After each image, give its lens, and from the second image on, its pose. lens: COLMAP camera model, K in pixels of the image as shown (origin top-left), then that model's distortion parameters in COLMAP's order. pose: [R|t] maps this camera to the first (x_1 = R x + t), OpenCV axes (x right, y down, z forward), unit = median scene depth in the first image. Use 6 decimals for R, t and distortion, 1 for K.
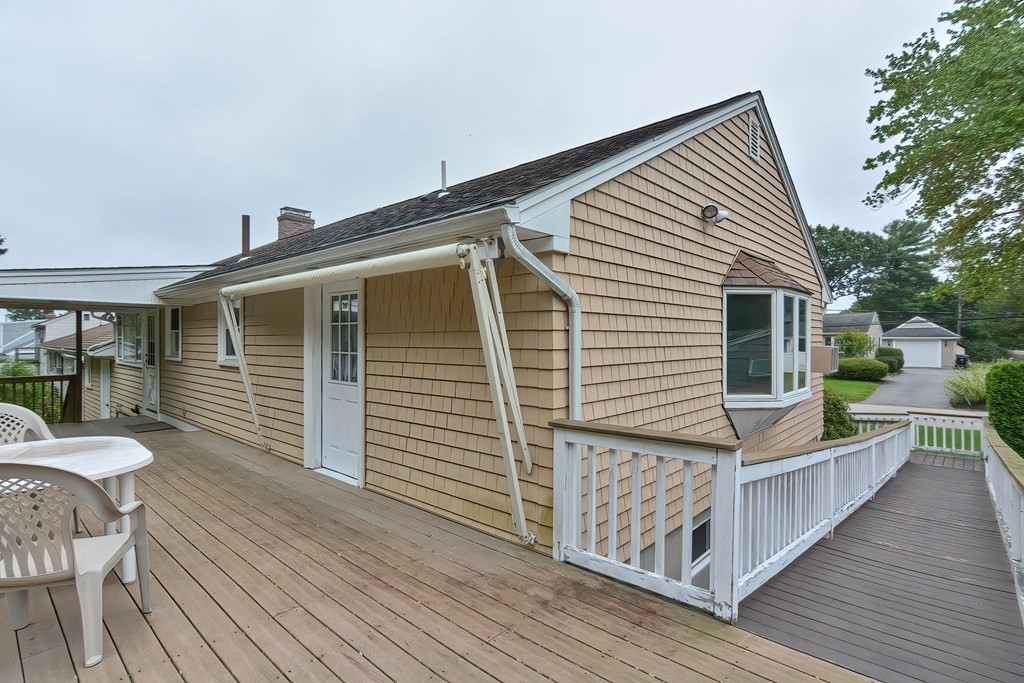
lens RADIAL K [[506.1, 0, 504.3], [0, 506.1, 341.0], [0, 0, 1]] dist [0.000080, 0.000741]
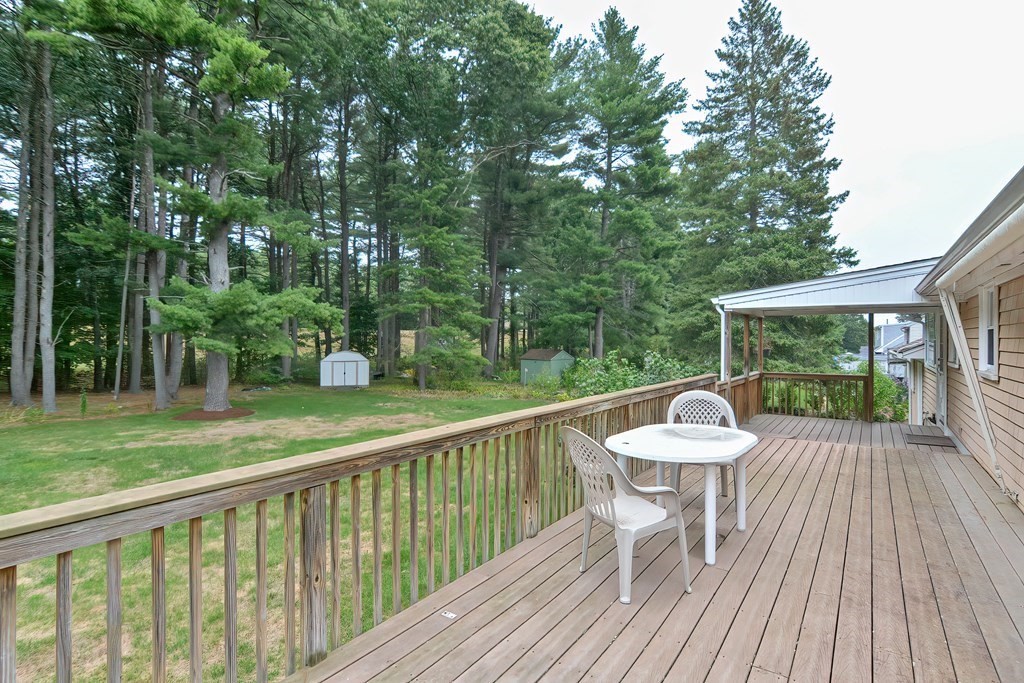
lens RADIAL K [[518.6, 0, 508.9], [0, 518.6, 335.3], [0, 0, 1]] dist [-0.003031, 0.000993]
pose [[0.133760, -0.006585, -0.990992, 0.079365], [-0.005276, 0.999959, -0.007356, -0.003700], [0.991000, 0.006212, 0.133720, 0.096767]]
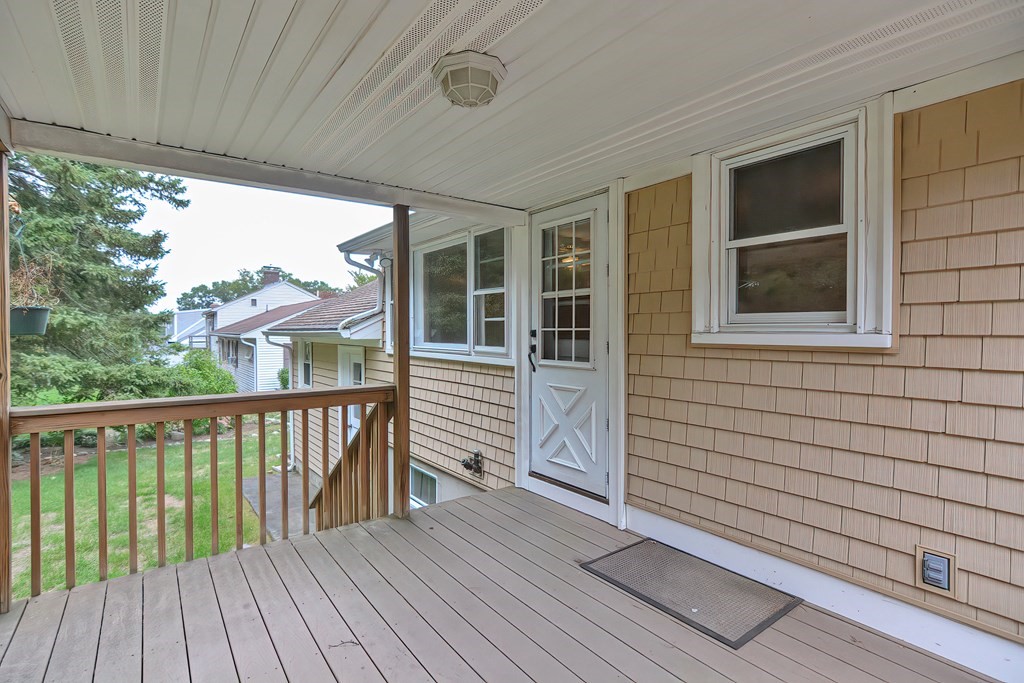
lens RADIAL K [[496.7, 0, 507.8], [0, 496.7, 334.1], [0, 0, 1]] dist [-0.003758, -0.000317]
pose [[0.982850, -0.000915, -0.184403, -0.509861], [0.001641, 0.999991, 0.003785, 0.020588], [0.184398, -0.004023, 0.982843, 0.483262]]
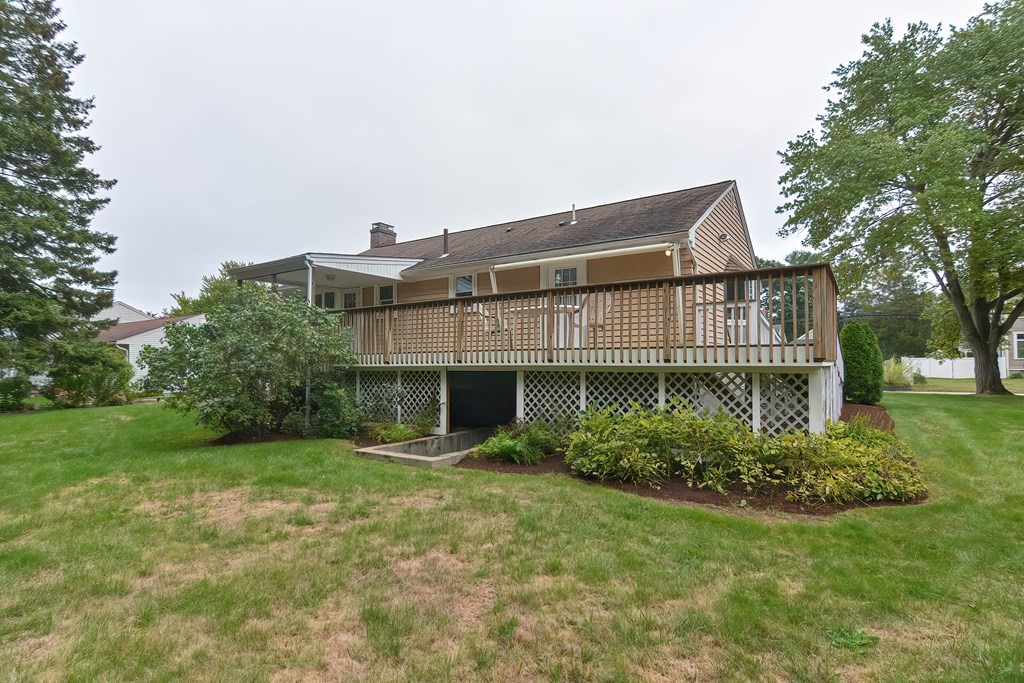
lens RADIAL K [[525.3, 0, 511.7], [0, 525.3, 357.1], [0, 0, 1]] dist [-0.023477, -0.000026]
pose [[0.987498, -0.002552, 0.157612, -0.355892], [0.005095, 0.999863, -0.015736, 0.126197], [-0.157550, 0.016342, 0.987376, -0.458092]]
